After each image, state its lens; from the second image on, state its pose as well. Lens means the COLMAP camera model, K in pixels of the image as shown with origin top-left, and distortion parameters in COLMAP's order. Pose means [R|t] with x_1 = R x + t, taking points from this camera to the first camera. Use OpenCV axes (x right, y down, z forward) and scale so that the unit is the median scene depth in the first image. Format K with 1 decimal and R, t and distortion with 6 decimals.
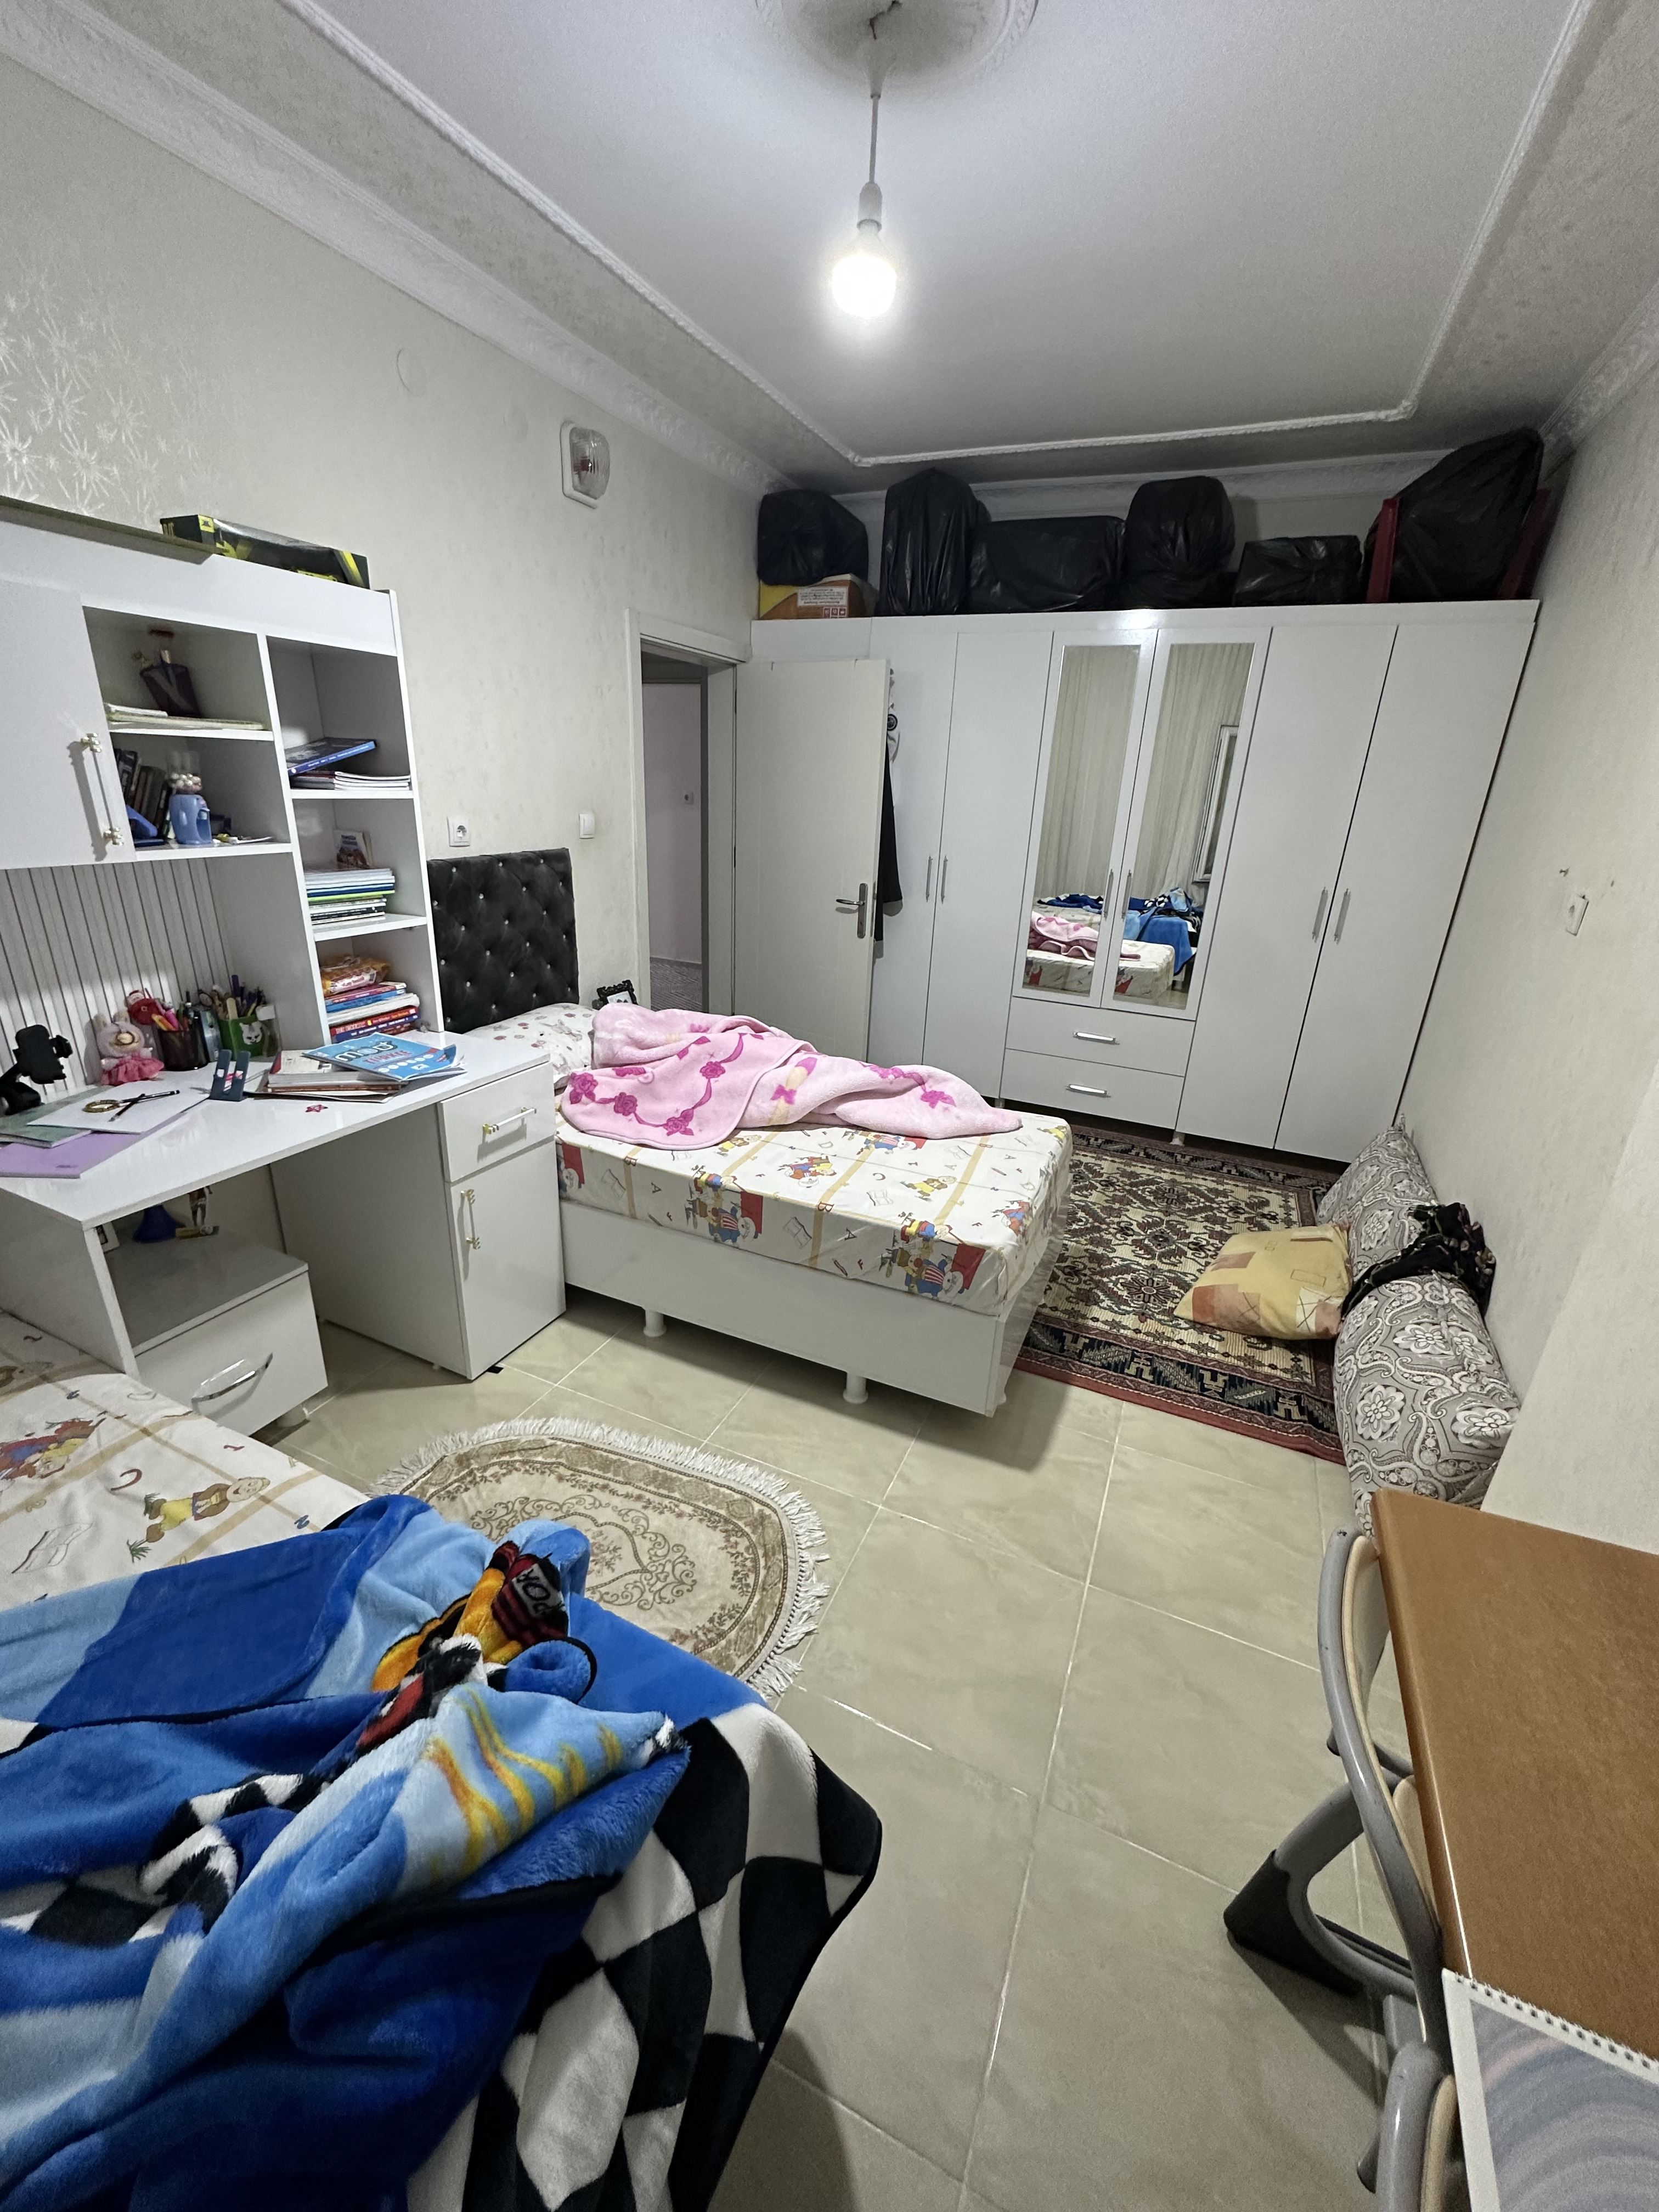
lens RADIAL K [[884.0, 0, 827.4], [0, 884.0, 1109.7], [0, 0, 1]] dist [-0.006501, 0.001566]
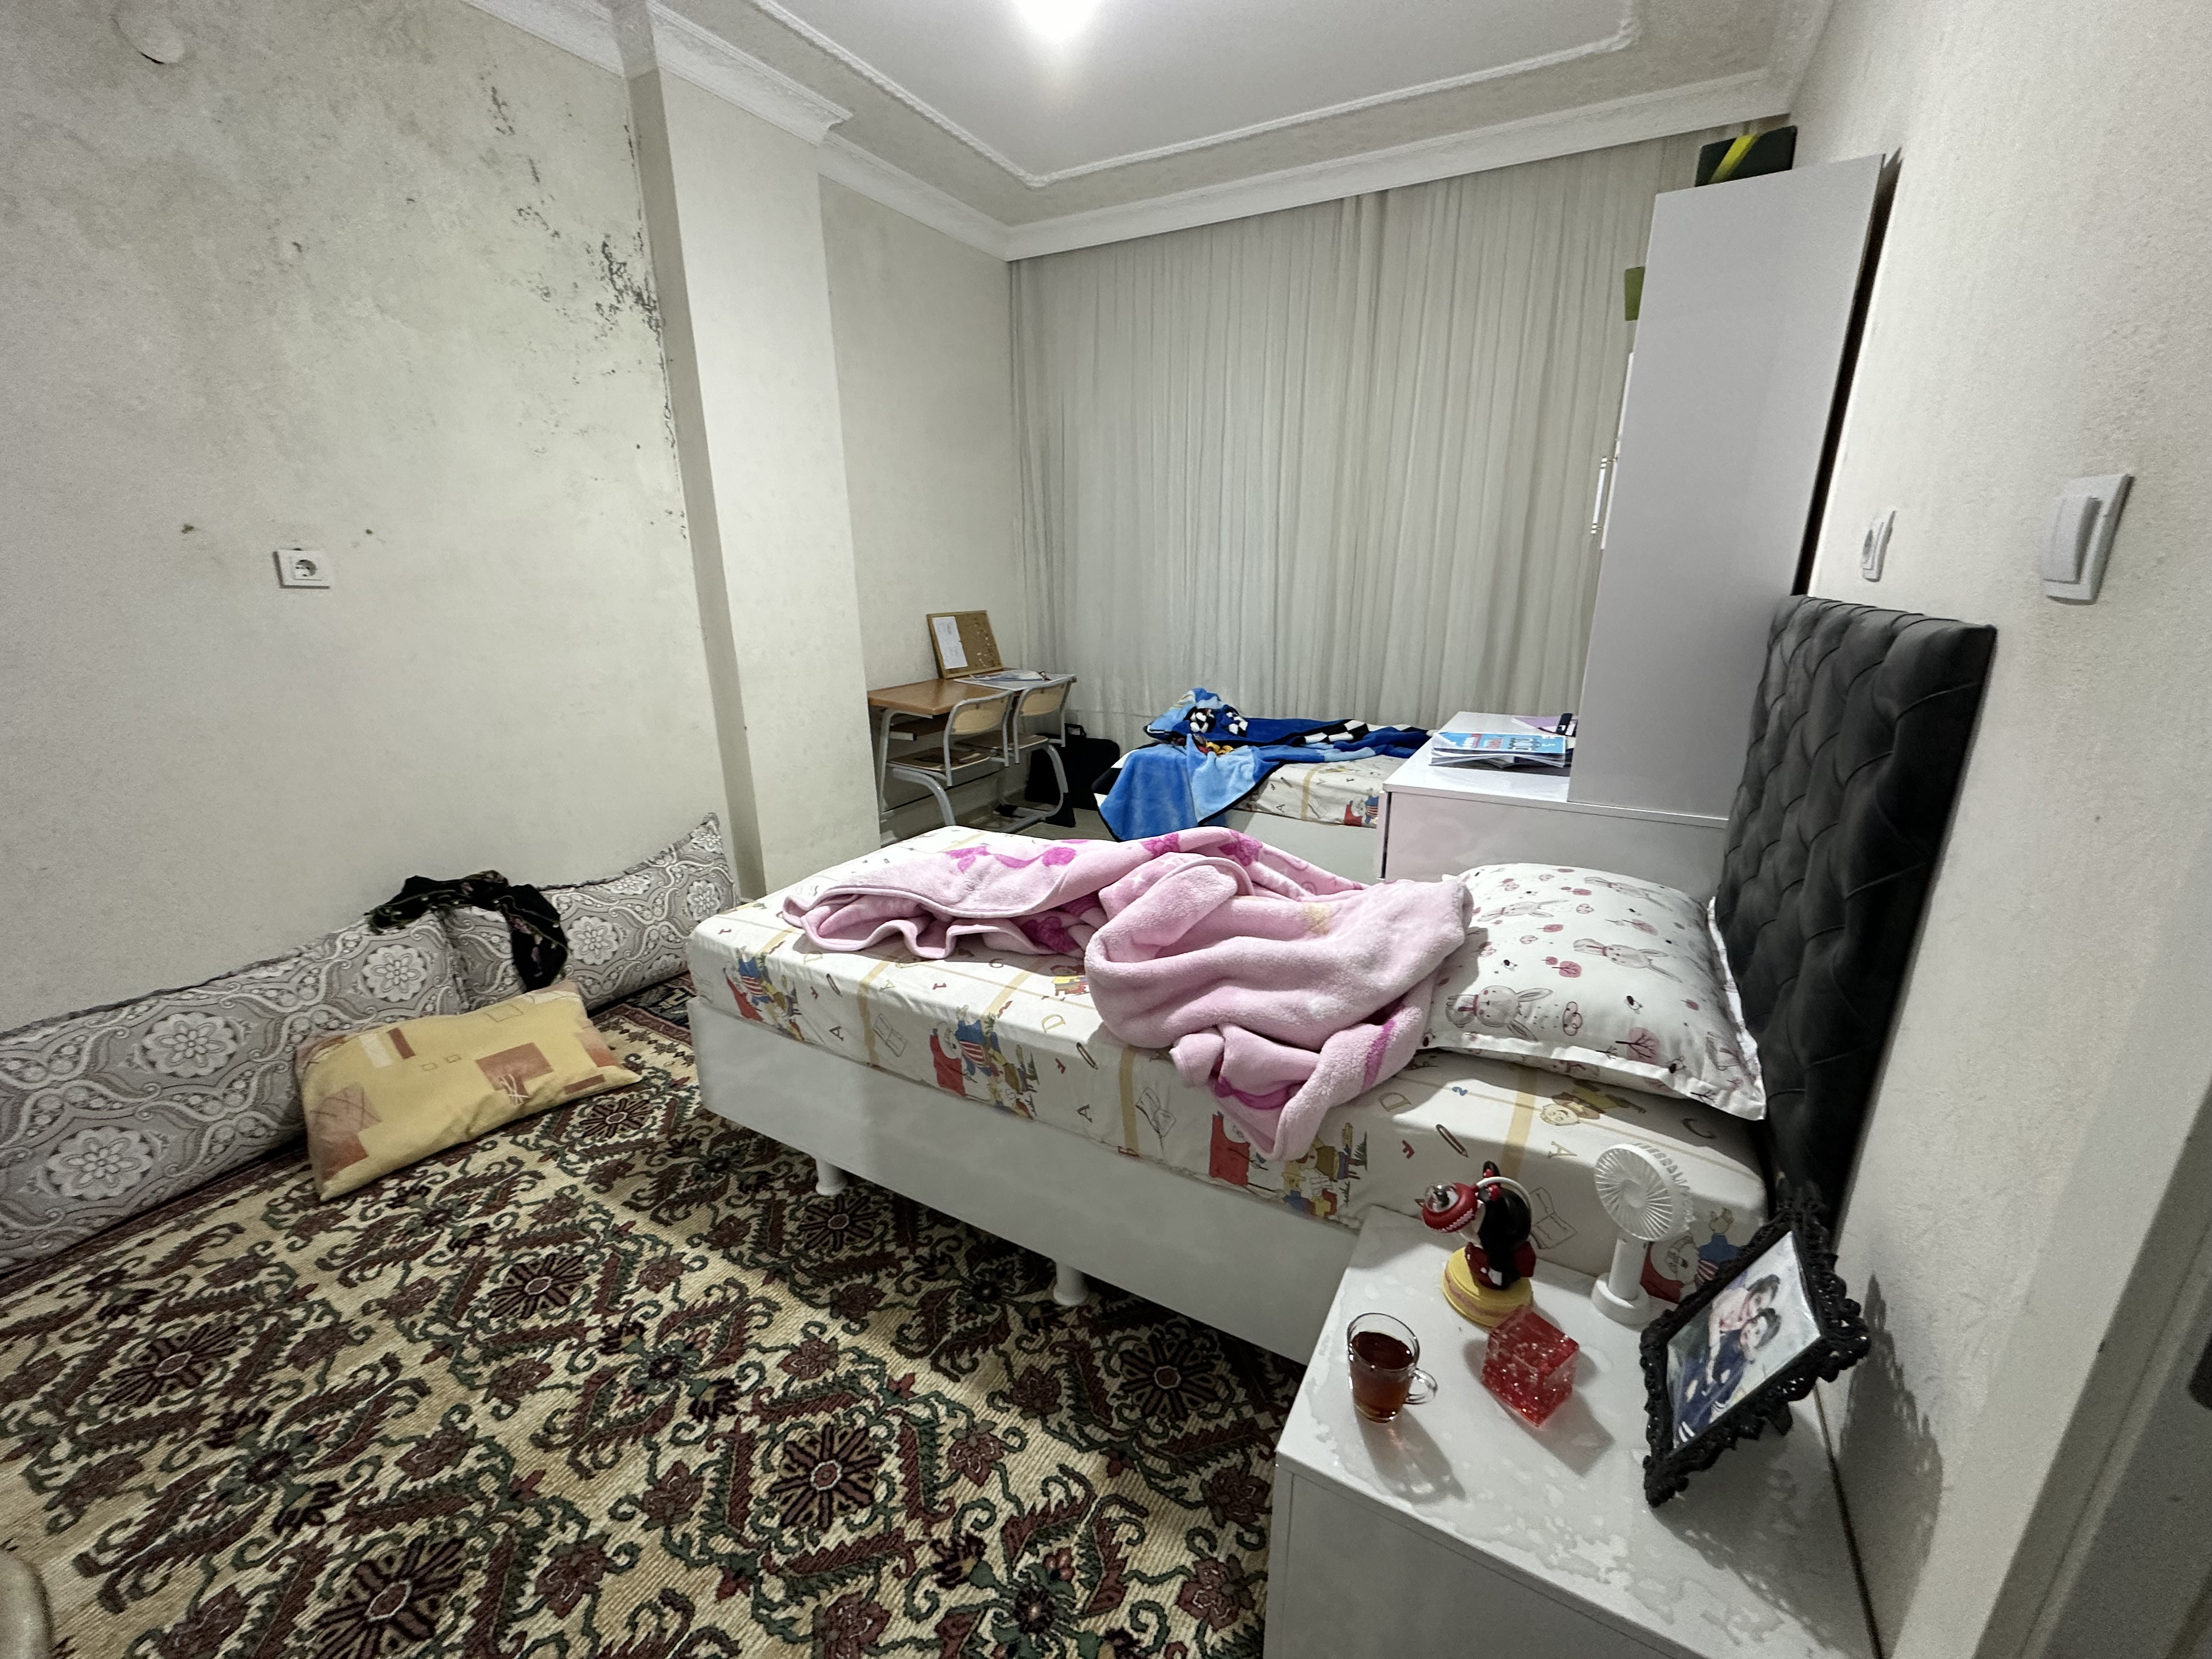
lens RADIAL K [[884.0, 0, 1107.3], [0, 884.0, 830.8], [0, 0, 1]] dist [-0.006501, 0.001566]
pose [[-0.996510, -0.056476, 0.061469, -0.110325], [-0.006875, 0.789409, 0.613830, -0.599123], [-0.083191, 0.611265, -0.787042, 1.873644]]
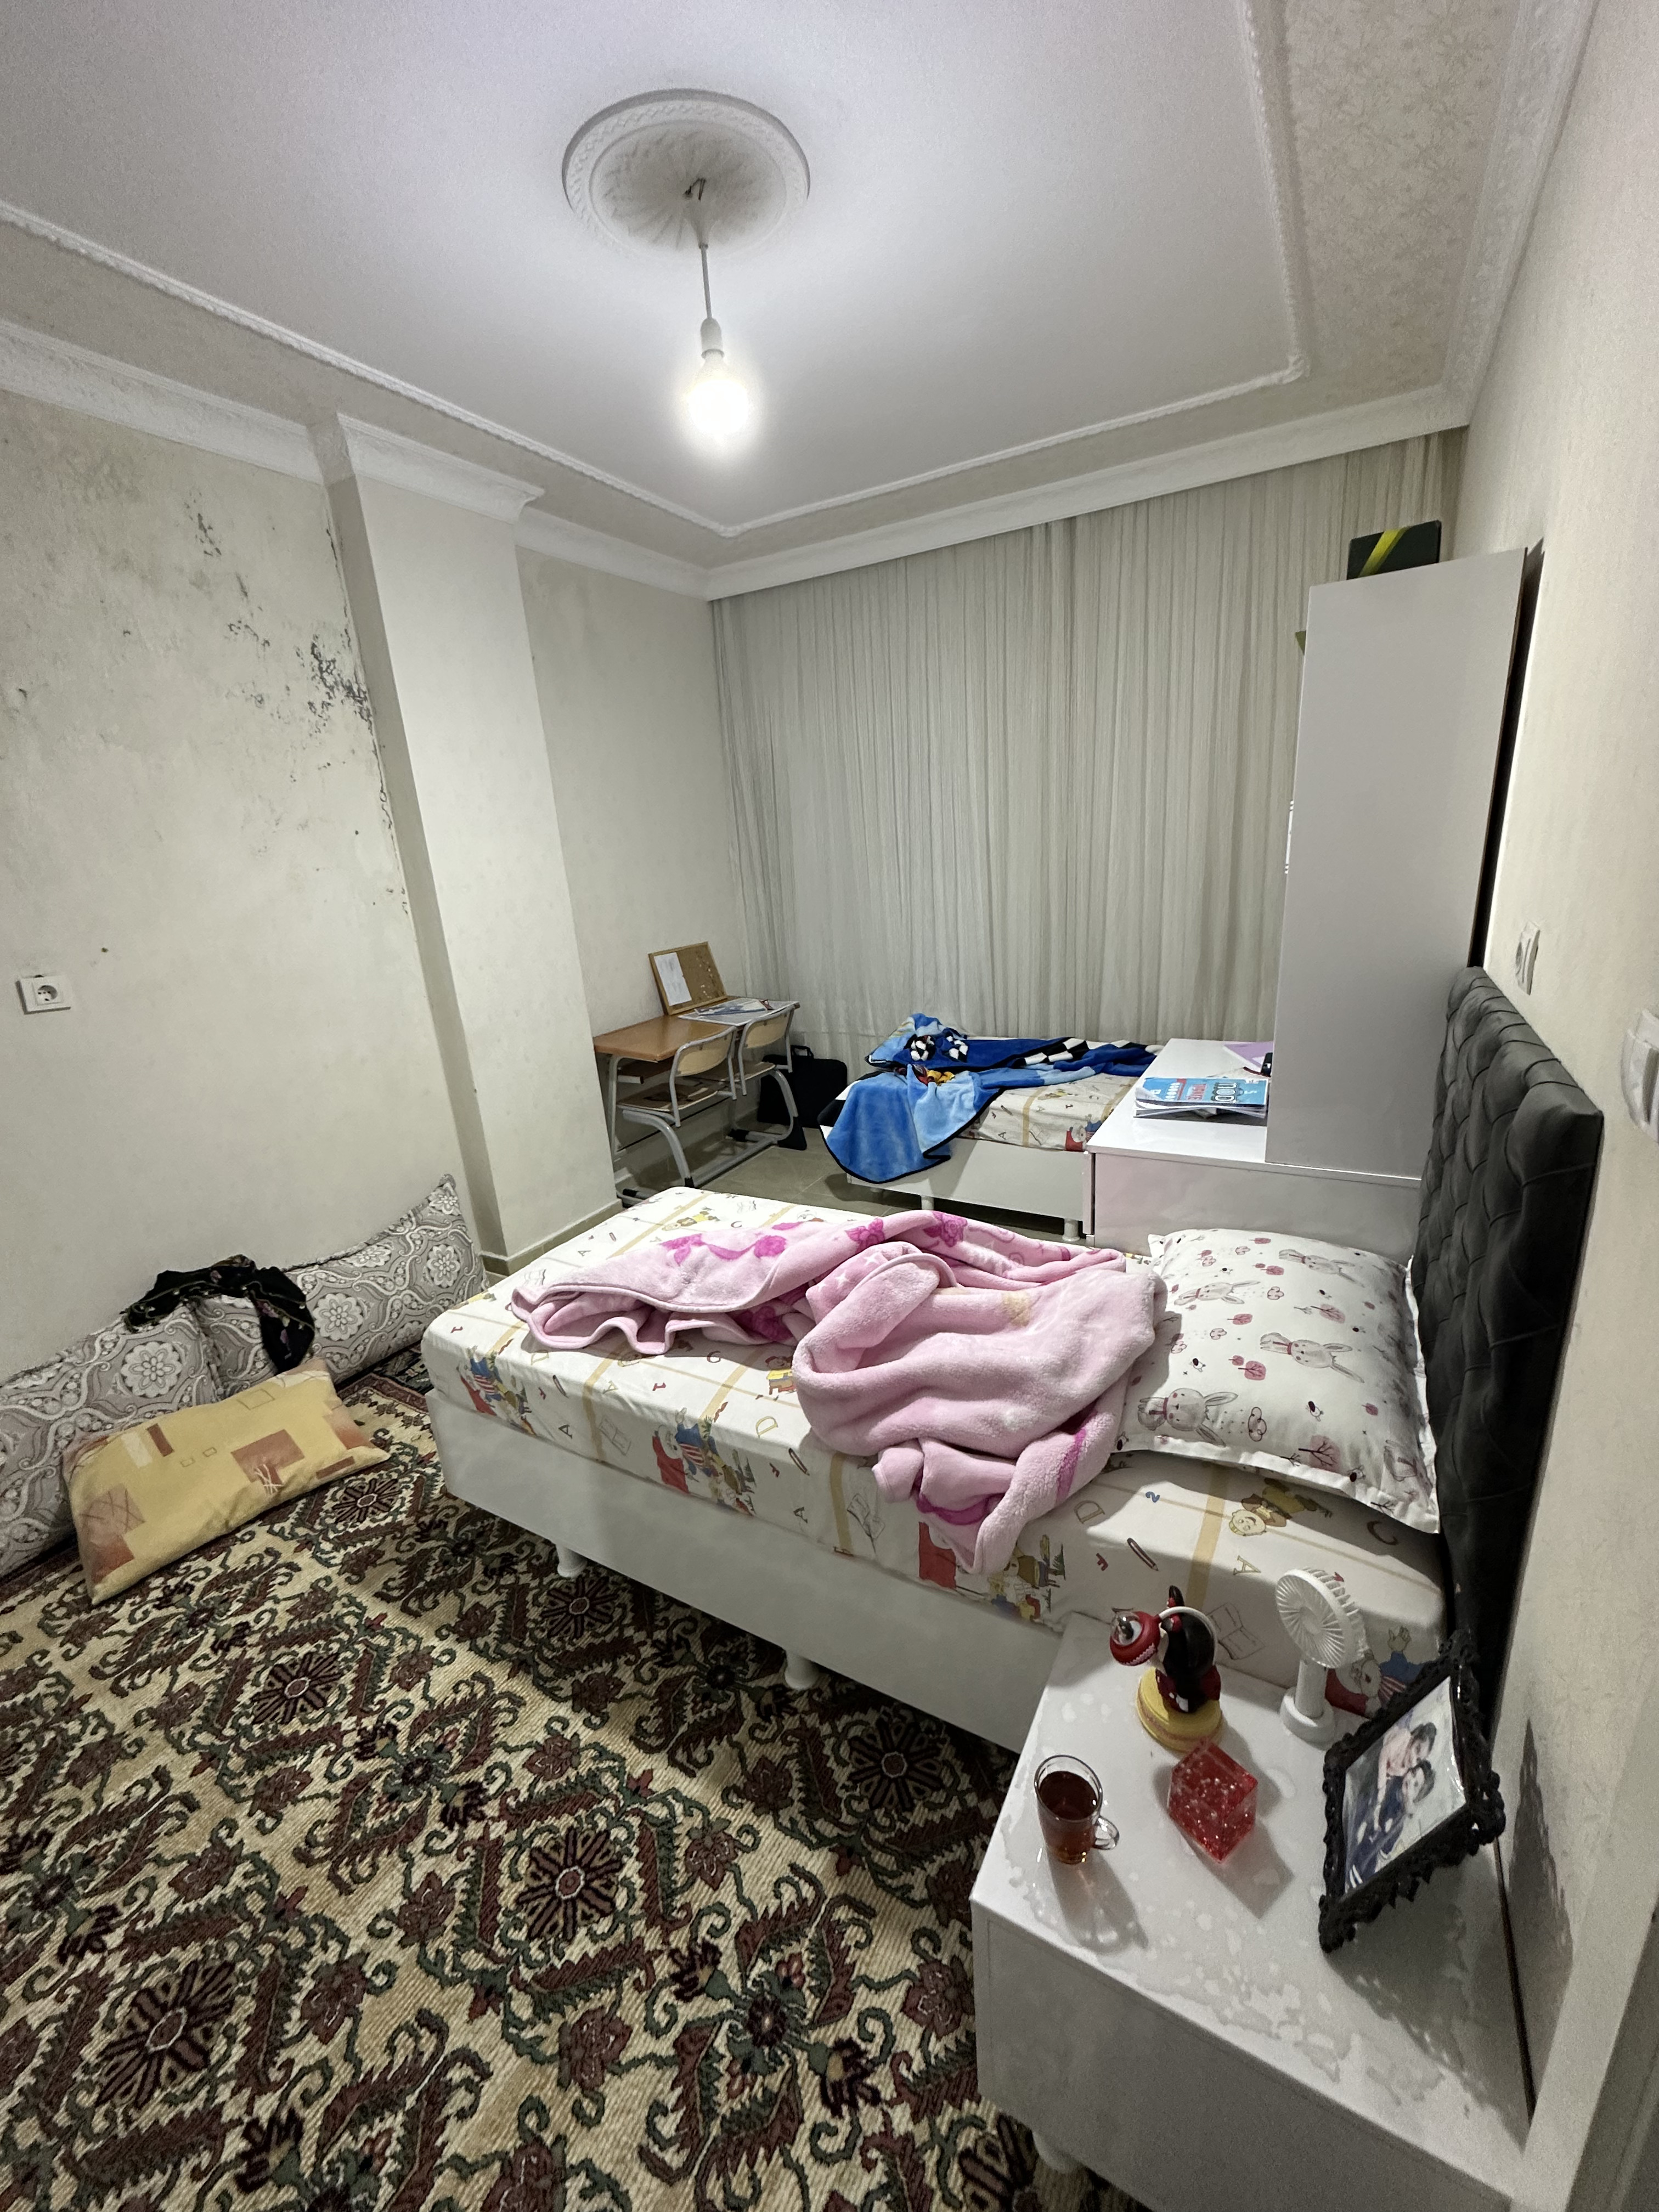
lens RADIAL K [[884.0, 0, 831.6], [0, 884.0, 1103.2], [0, 0, 1]] dist [-0.006501, 0.001566]
pose [[-0.996207, -0.000507, 0.087011, -0.149731], [0.052988, 0.789640, 0.611278, -0.701929], [-0.069017, 0.613570, -0.786618, 1.825522]]
